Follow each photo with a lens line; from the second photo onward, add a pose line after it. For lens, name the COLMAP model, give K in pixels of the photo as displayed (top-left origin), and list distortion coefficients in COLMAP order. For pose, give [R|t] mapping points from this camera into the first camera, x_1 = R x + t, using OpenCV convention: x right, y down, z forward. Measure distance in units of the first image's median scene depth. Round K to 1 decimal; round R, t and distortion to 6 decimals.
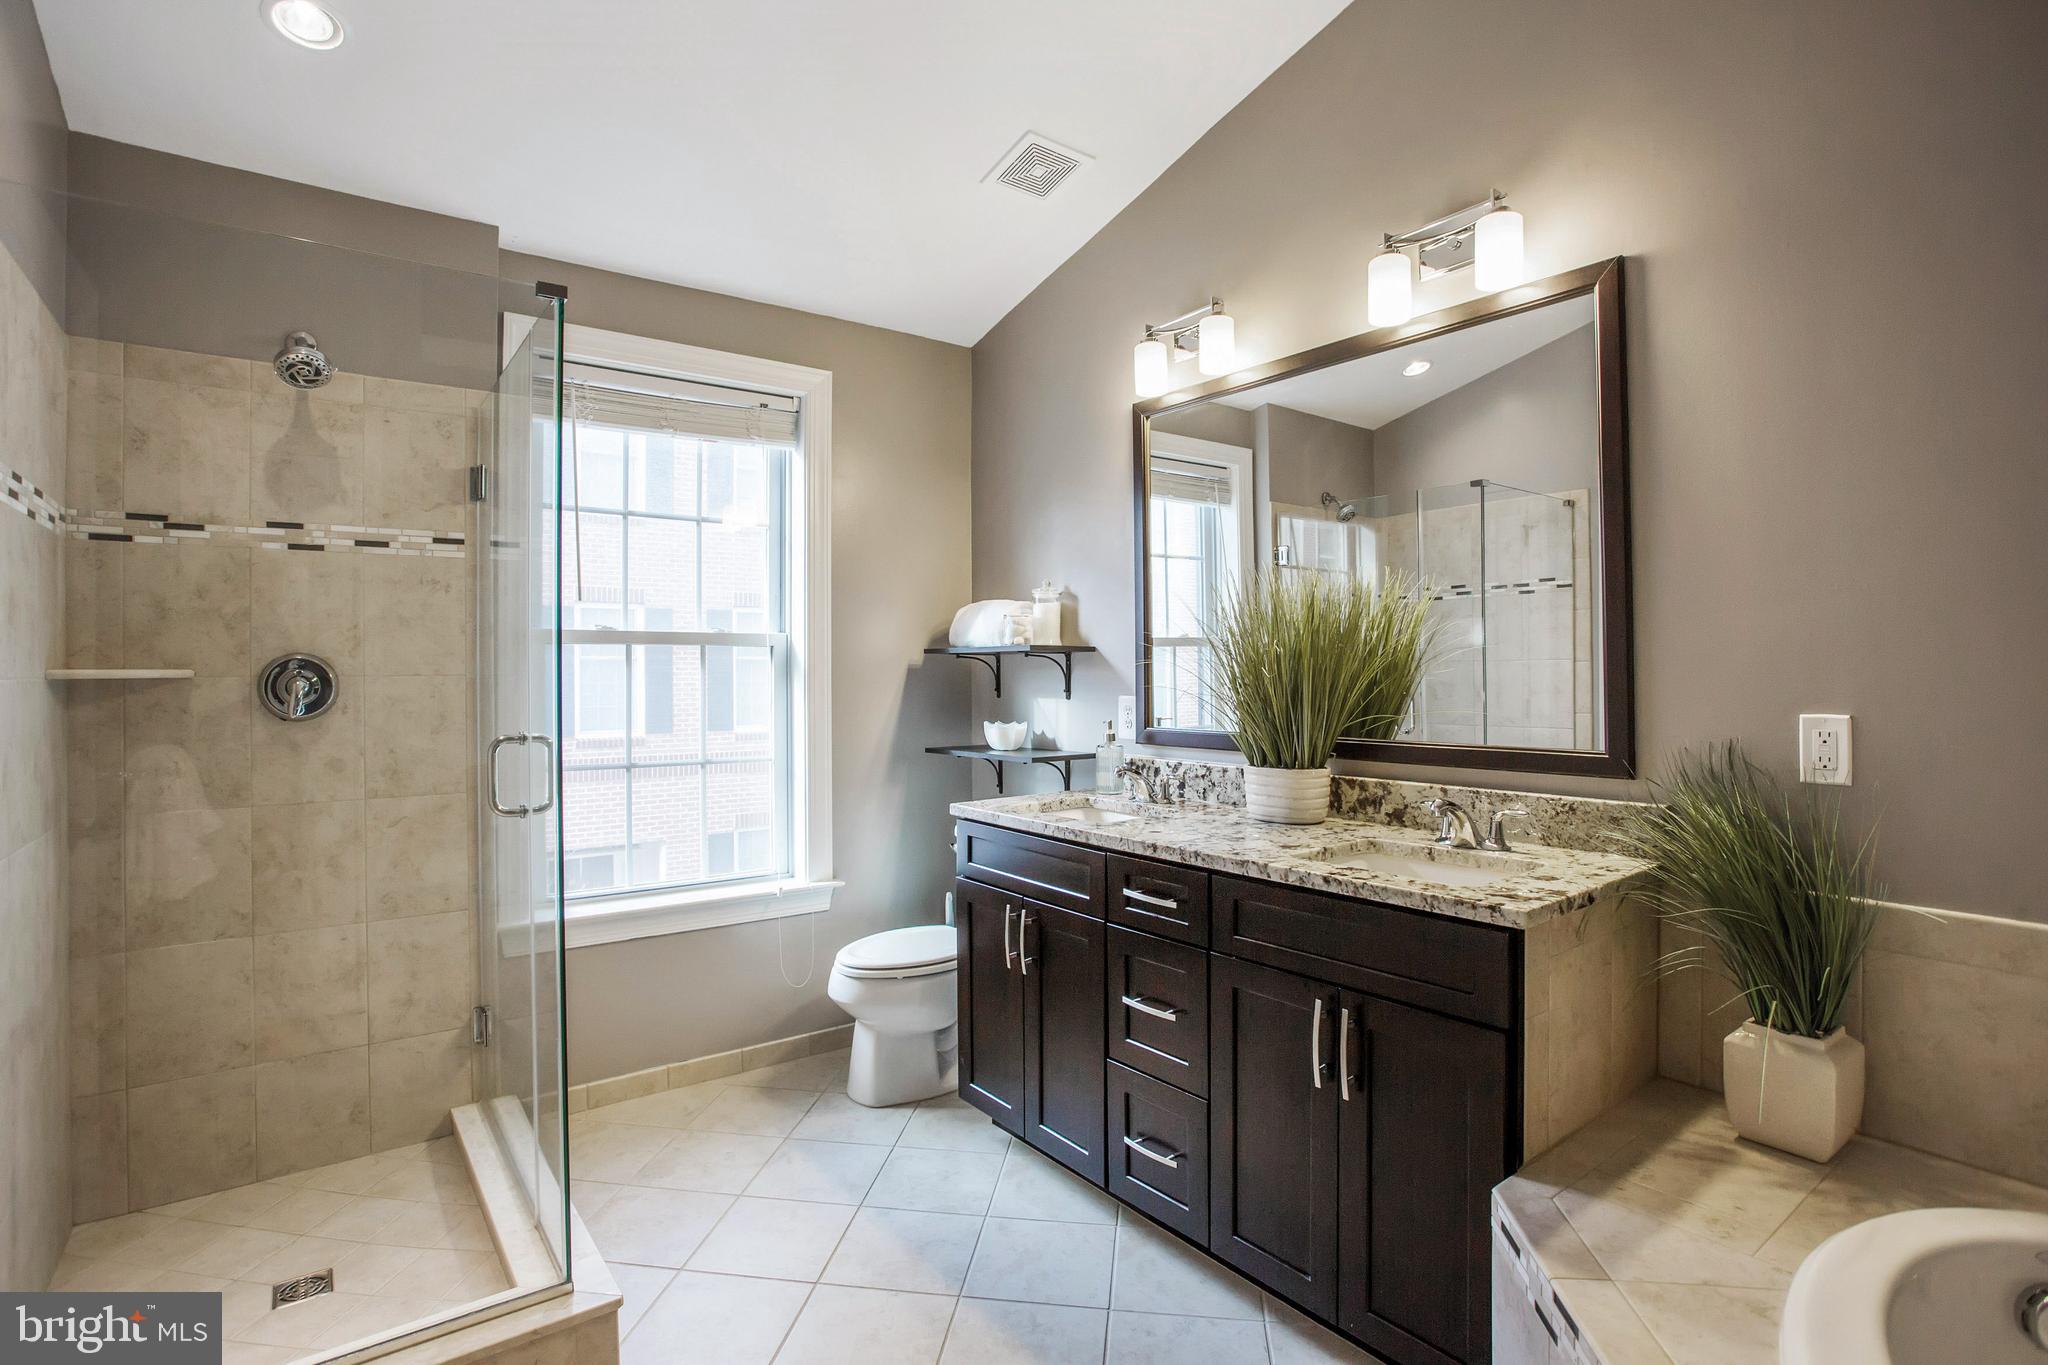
lens RADIAL K [[979.2, 0, 1019.8], [0, 979.2, 671.7], [0, 0, 1]] dist [-0.007477, -0.000068]
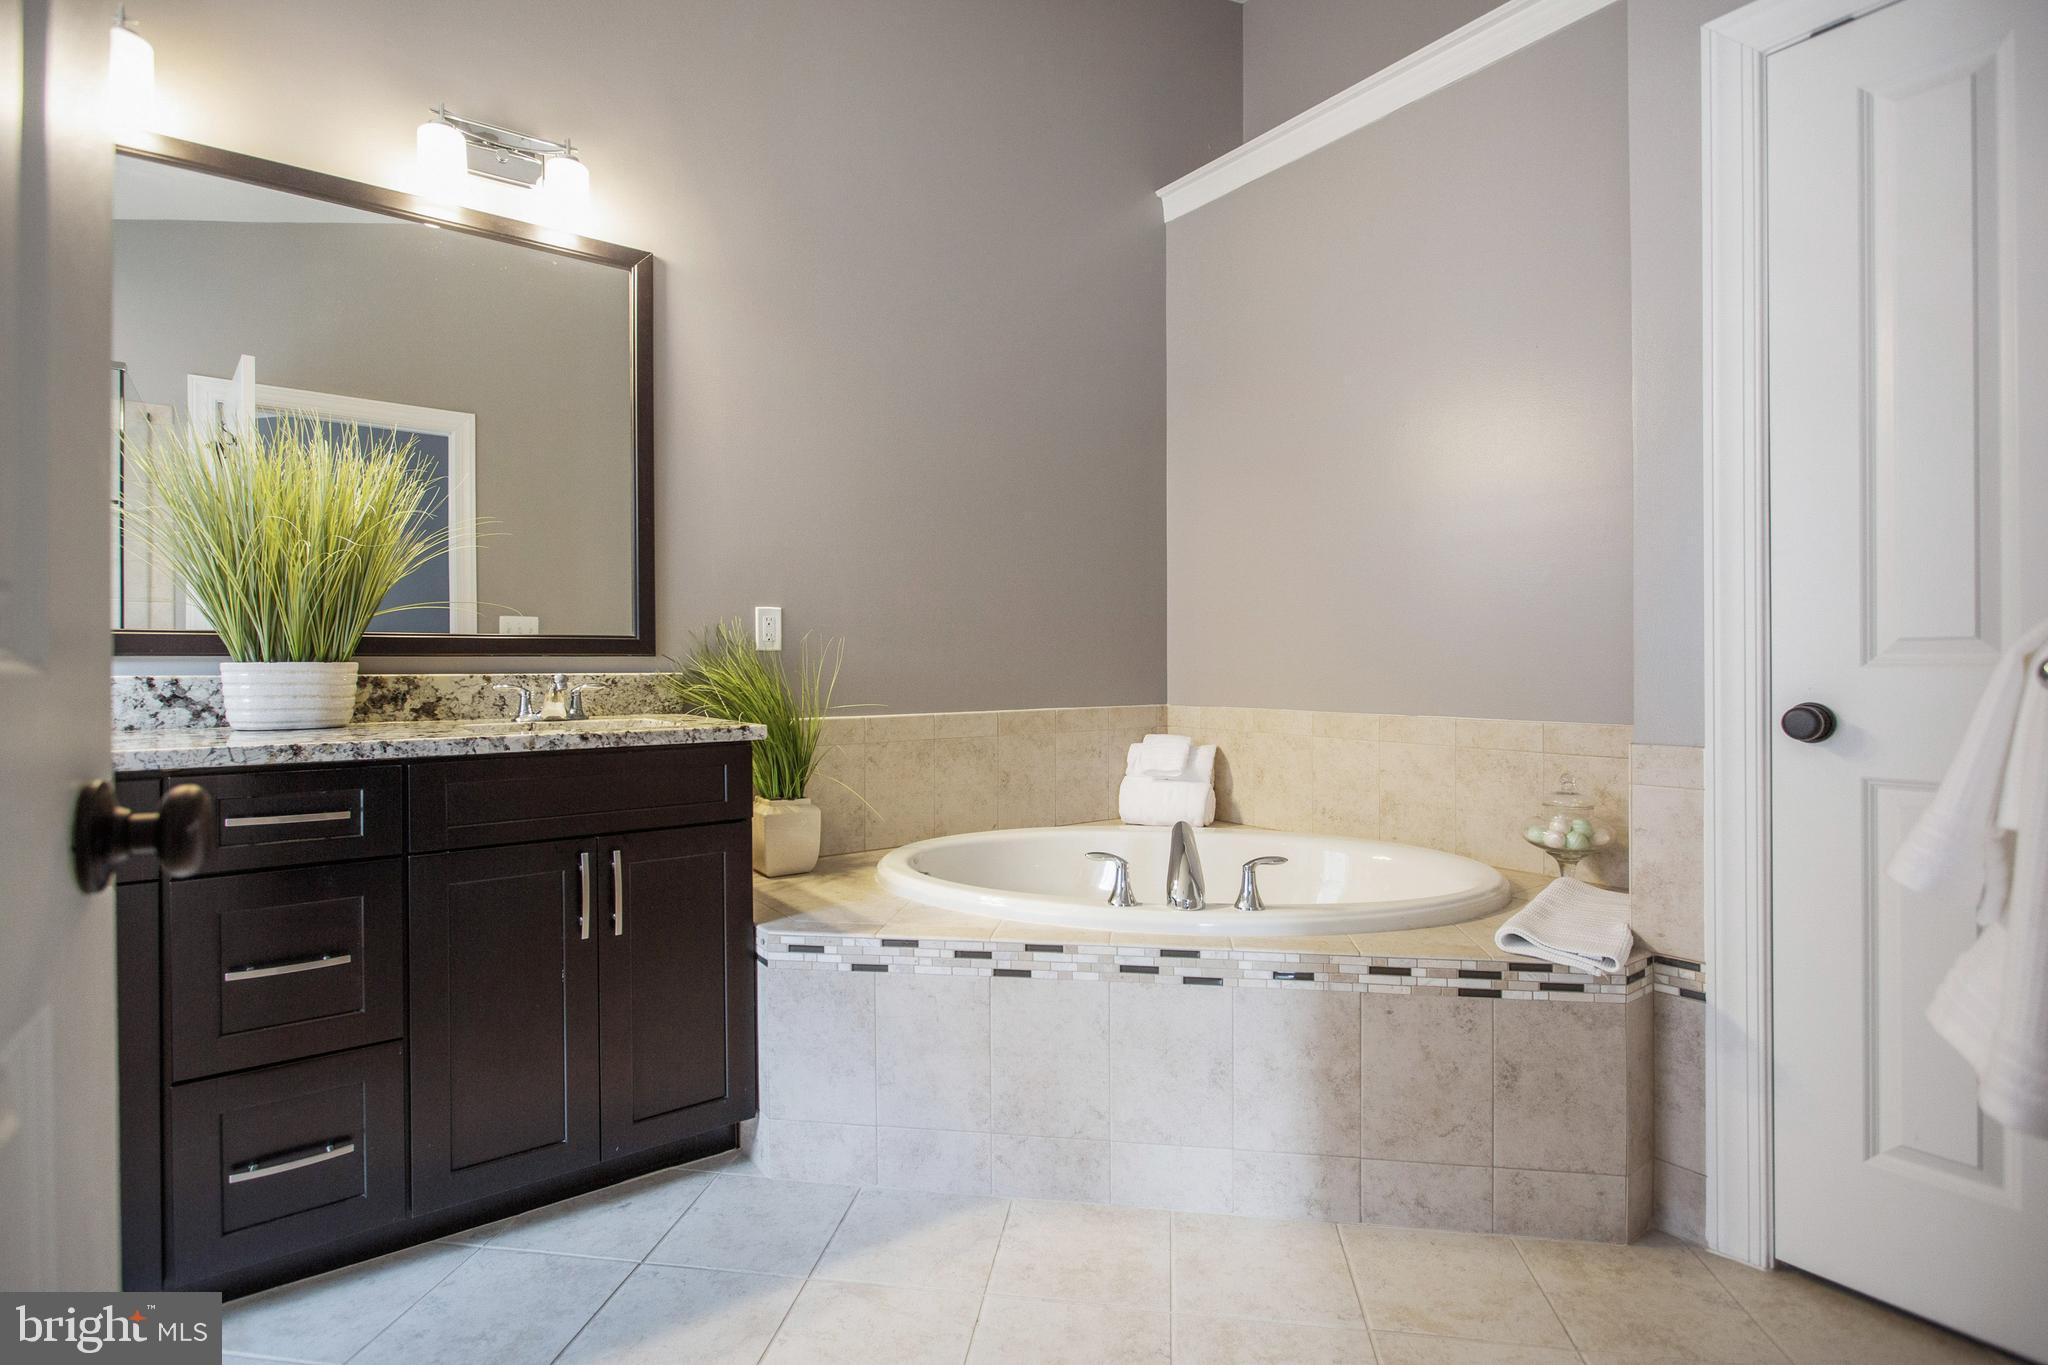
lens RADIAL K [[979.2, 0, 1019.8], [0, 979.2, 671.7], [0, 0, 1]] dist [-0.007477, -0.000068]
pose [[0.044287, 0.001636, 0.999018, -0.589275], [-0.003969, 0.999991, -0.001462, 0.116385], [-0.999011, -0.003901, 0.044293, 0.399346]]
